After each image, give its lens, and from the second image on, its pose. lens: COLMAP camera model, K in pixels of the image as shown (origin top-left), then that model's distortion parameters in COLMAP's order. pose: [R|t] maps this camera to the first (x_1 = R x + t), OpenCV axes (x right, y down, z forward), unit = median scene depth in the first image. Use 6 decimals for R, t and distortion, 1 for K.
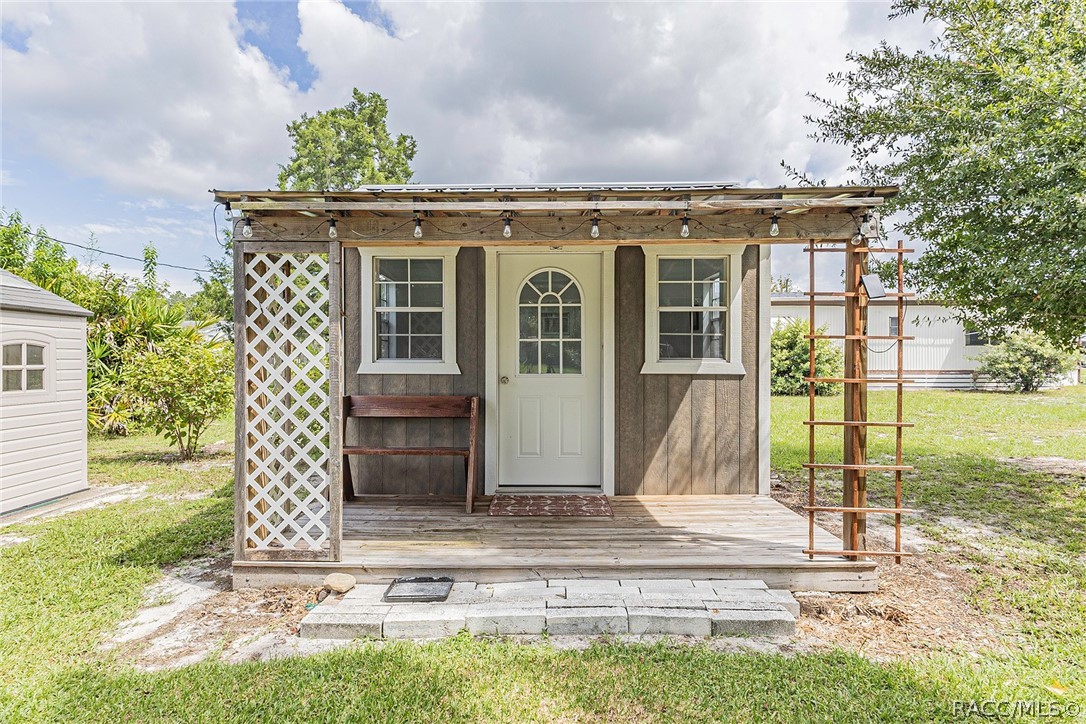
lens RADIAL K [[586.9, 0, 541.7], [0, 586.9, 355.8], [0, 0, 1]] dist [0.022097, -0.002079]
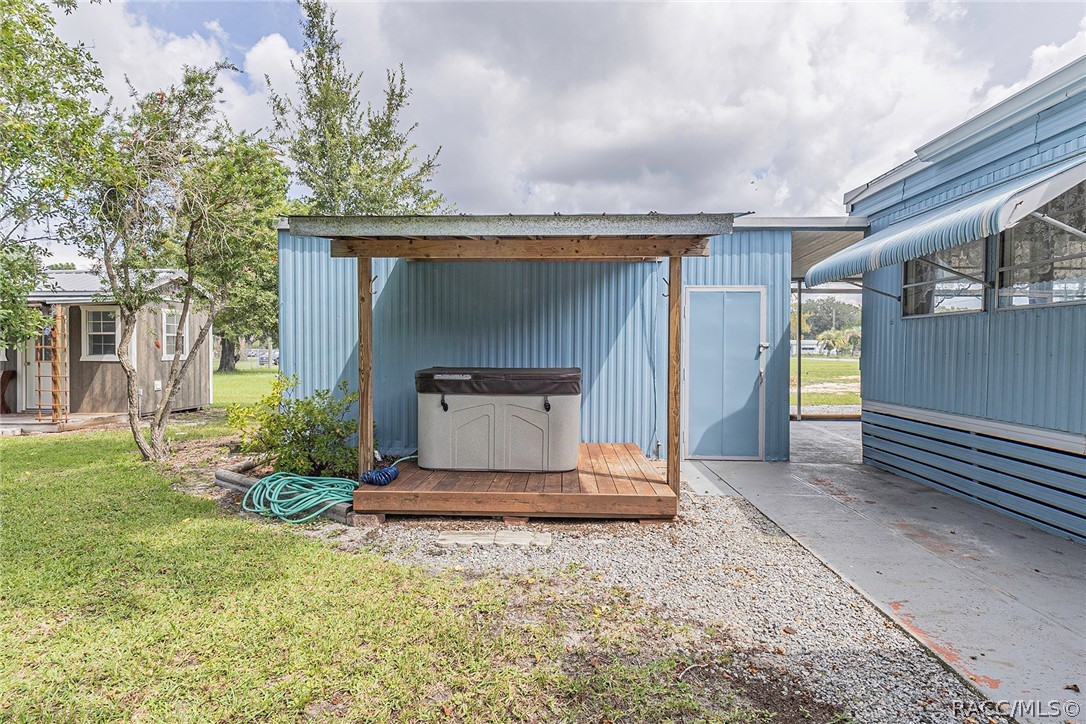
lens RADIAL K [[586.9, 0, 540.6], [0, 586.9, 361.7], [0, 0, 1]] dist [0.022097, -0.002079]
pose [[0.998579, 0.002723, -0.053217, 2.126582], [-0.002016, 0.999909, 0.013332, -0.001204], [0.053249, -0.013206, 0.998494, -1.268275]]
